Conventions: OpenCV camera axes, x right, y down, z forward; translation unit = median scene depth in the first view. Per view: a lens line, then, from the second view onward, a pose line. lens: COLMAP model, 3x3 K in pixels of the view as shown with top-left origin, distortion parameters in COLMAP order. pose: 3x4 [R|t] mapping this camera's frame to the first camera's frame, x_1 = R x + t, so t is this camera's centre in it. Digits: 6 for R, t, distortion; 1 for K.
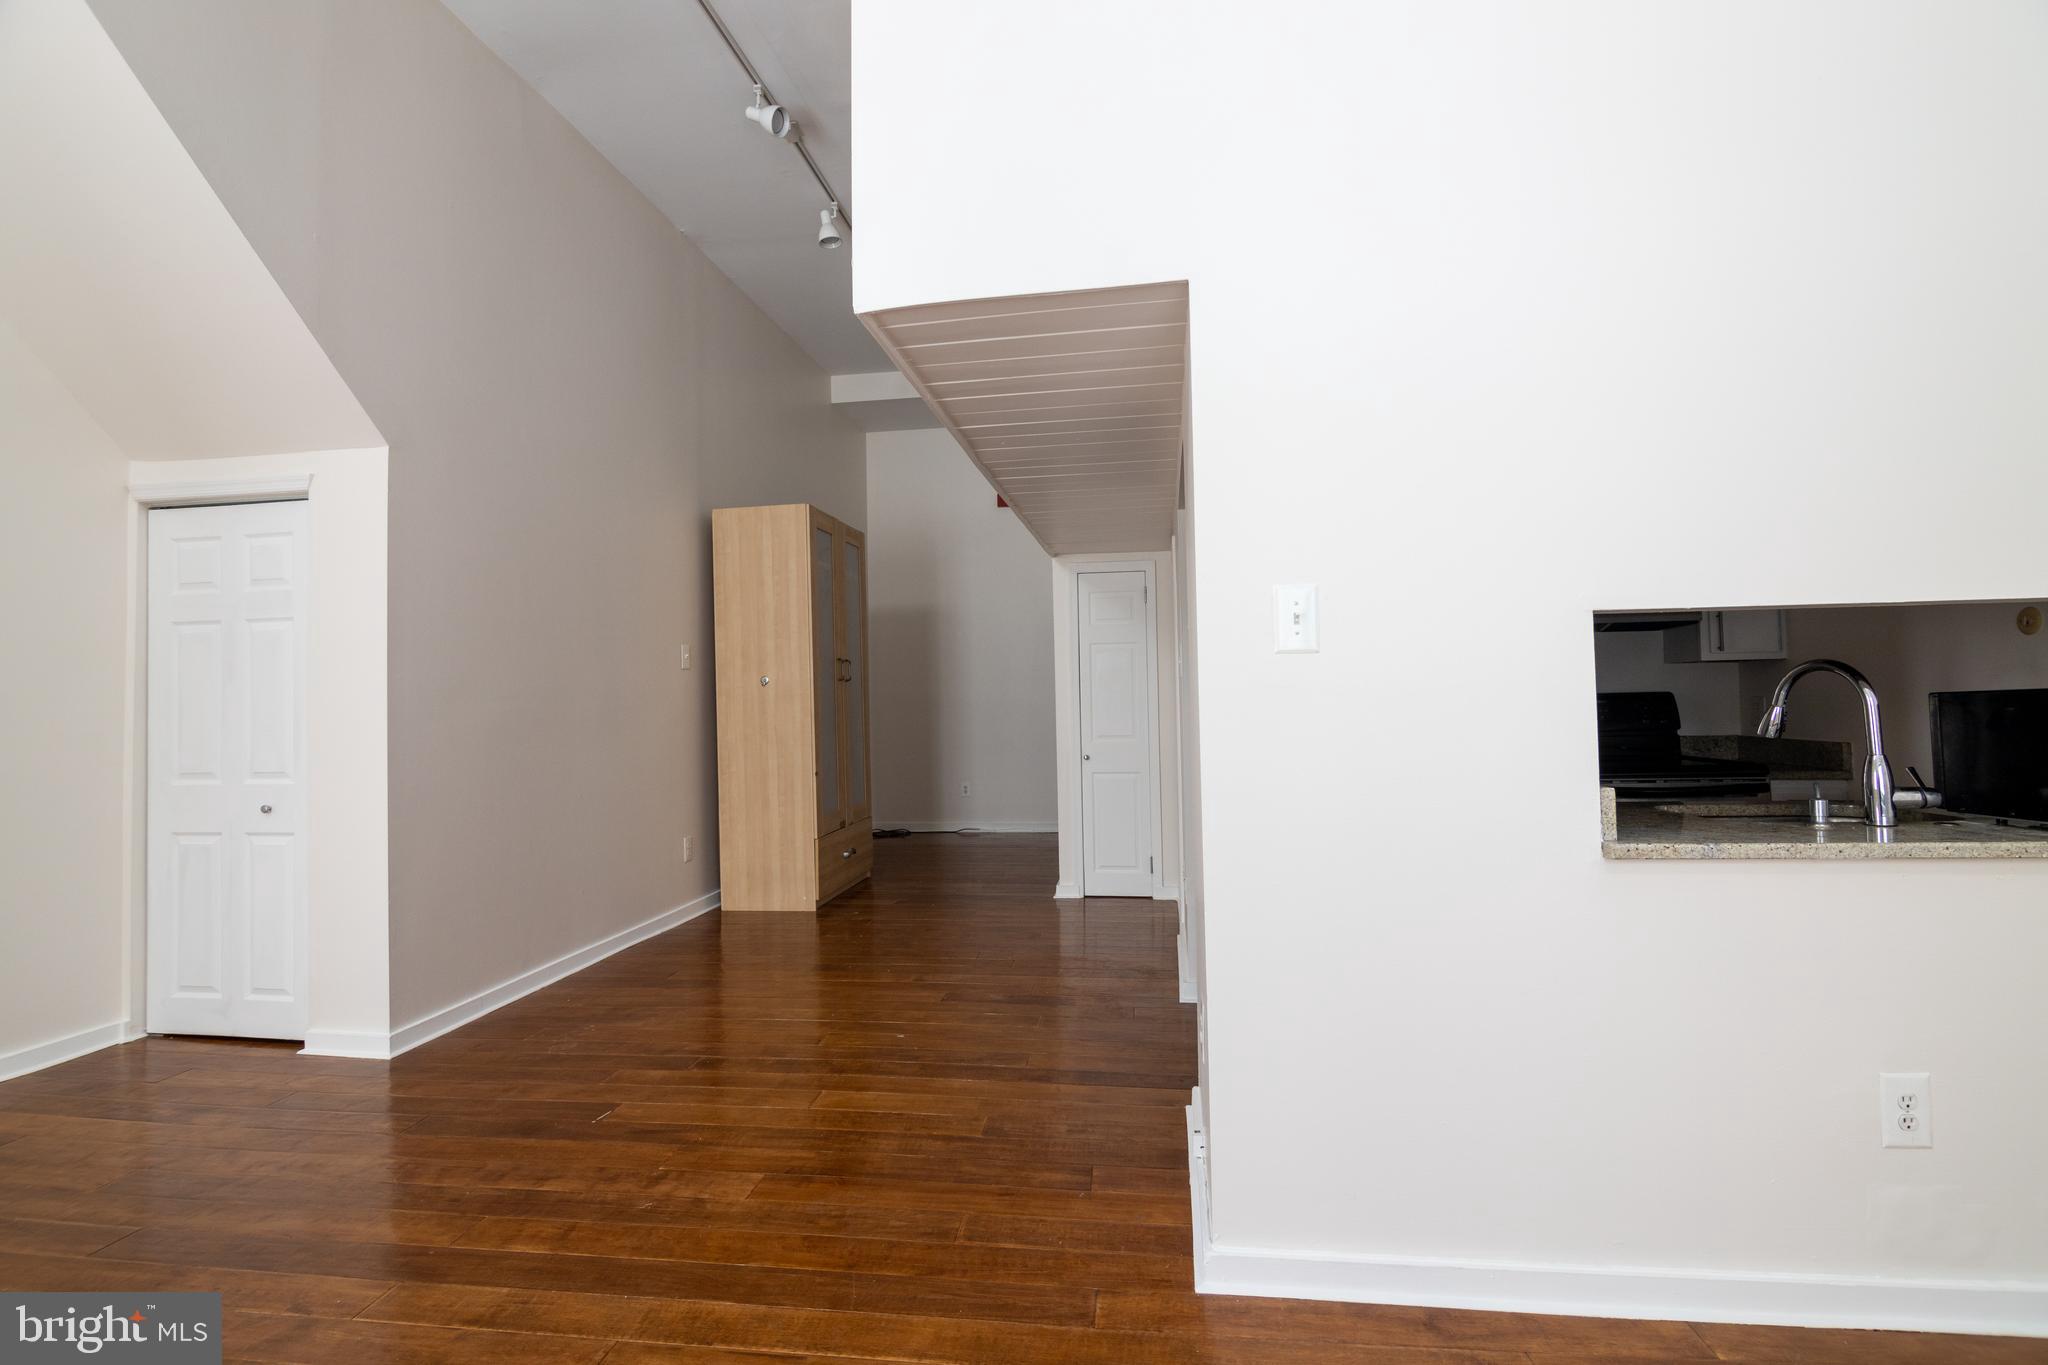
lens RADIAL K [[925.2, 0, 1027.7], [0, 925.2, 673.7], [0, 0, 1]] dist [-0.014776, -0.001323]
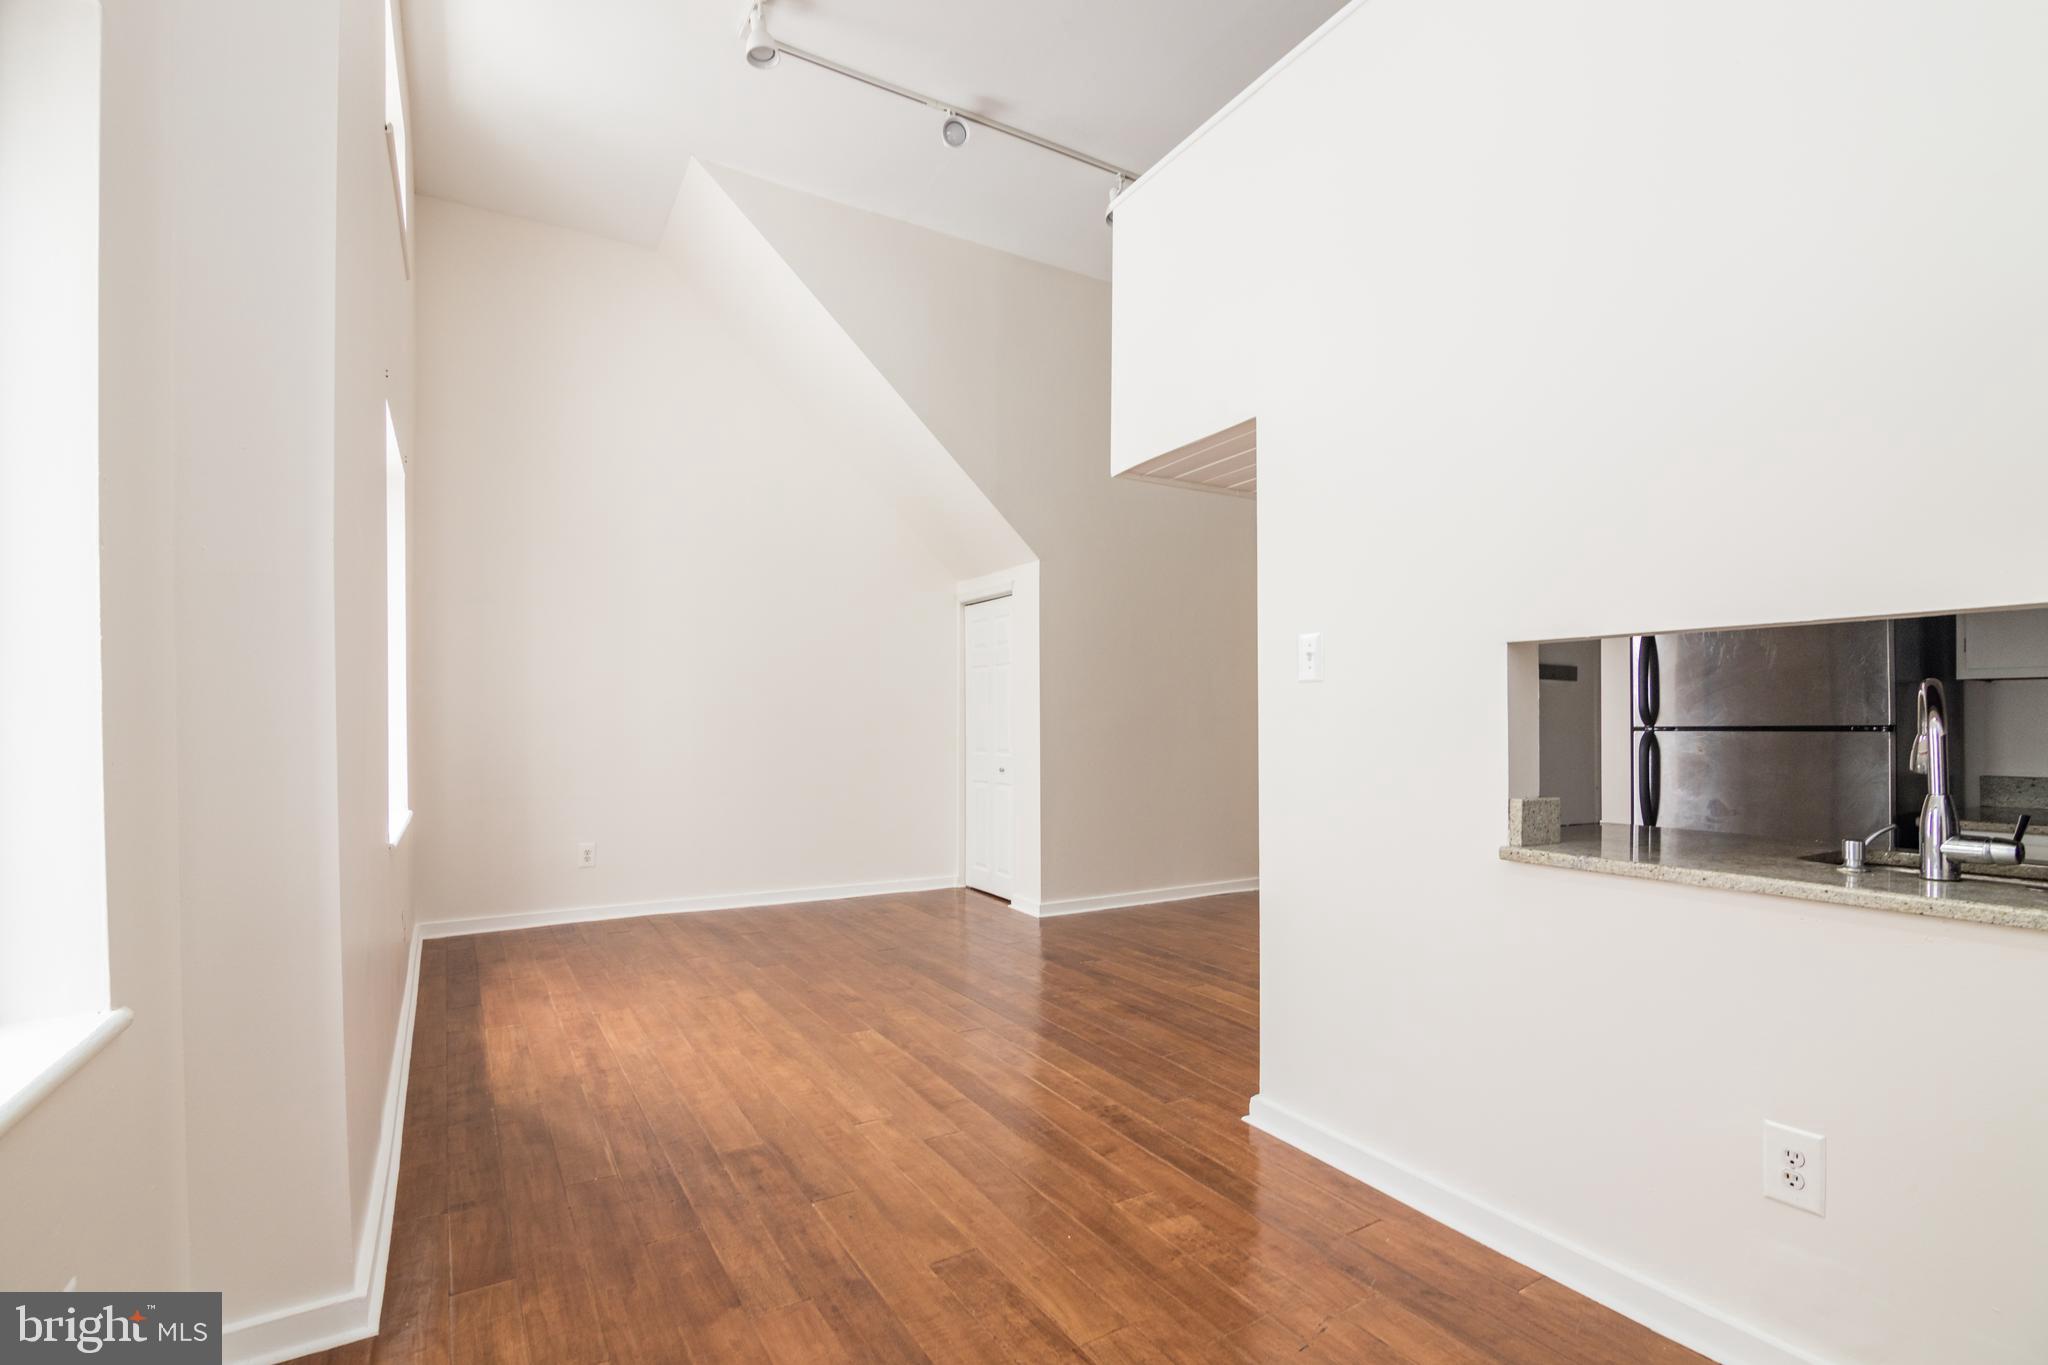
lens RADIAL K [[929.5, 0, 1014.5], [0, 929.5, 716.6], [0, 0, 1]] dist [-0.014324, -0.001431]
pose [[0.617938, 0.015485, -0.786075, 0.647872], [0.012885, 0.999472, 0.029818, -0.011139], [0.786121, -0.028554, 0.617412, -0.106834]]
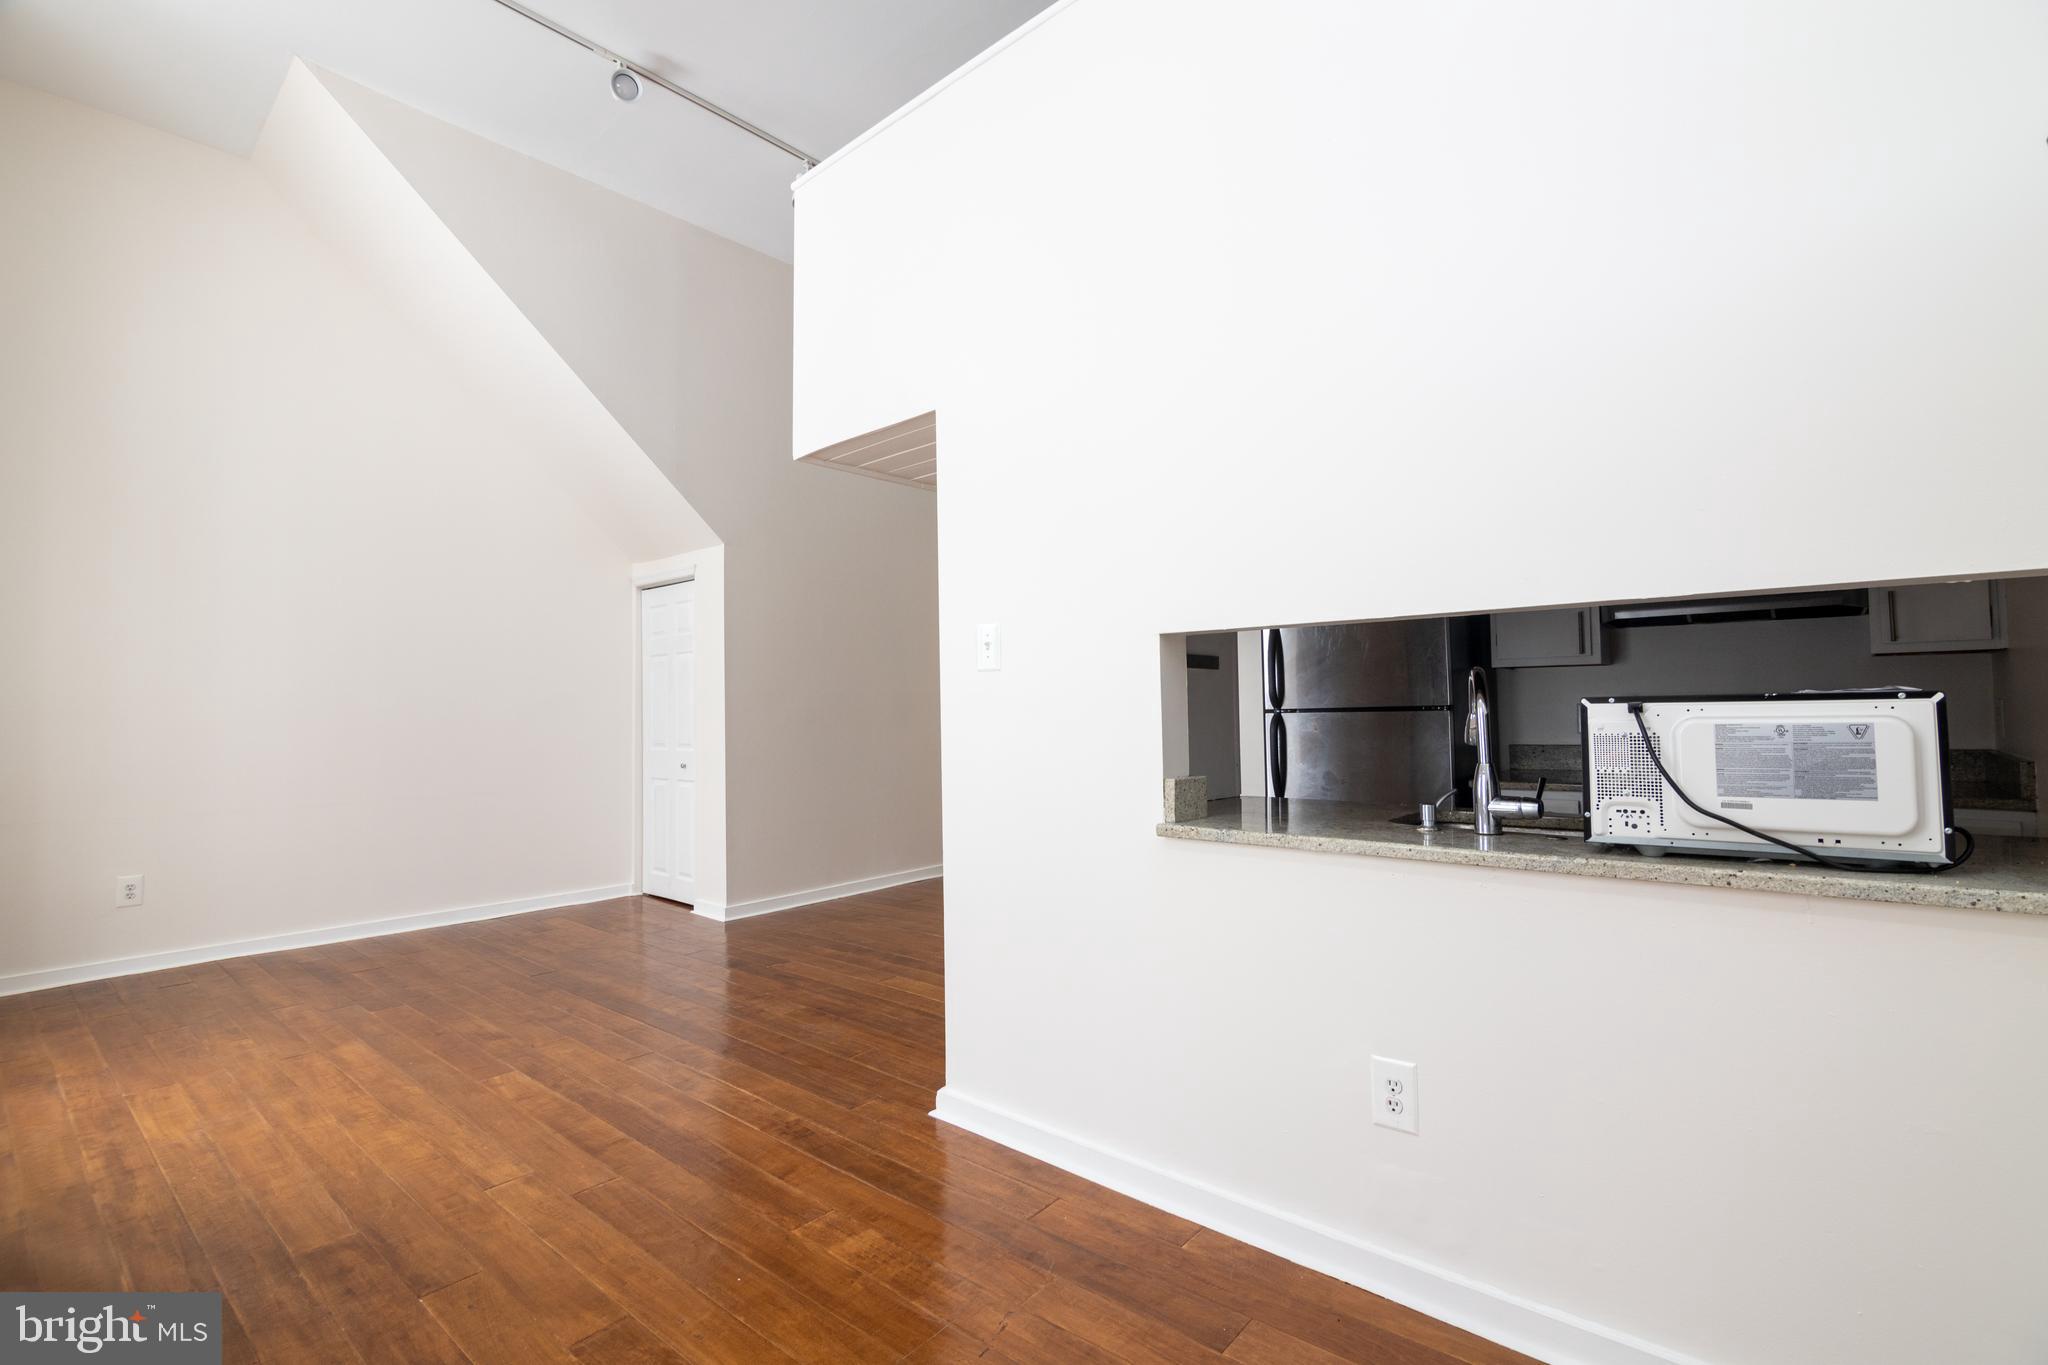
lens RADIAL K [[918.3, 0, 1020.0], [0, 918.3, 674.1], [0, 0, 1]] dist [-0.014850, -0.000761]
pose [[0.837113, -0.014207, -0.546845, 0.641205], [0.016934, 0.999857, -0.000053, -0.010329], [0.546768, -0.009216, 0.837234, -0.071545]]
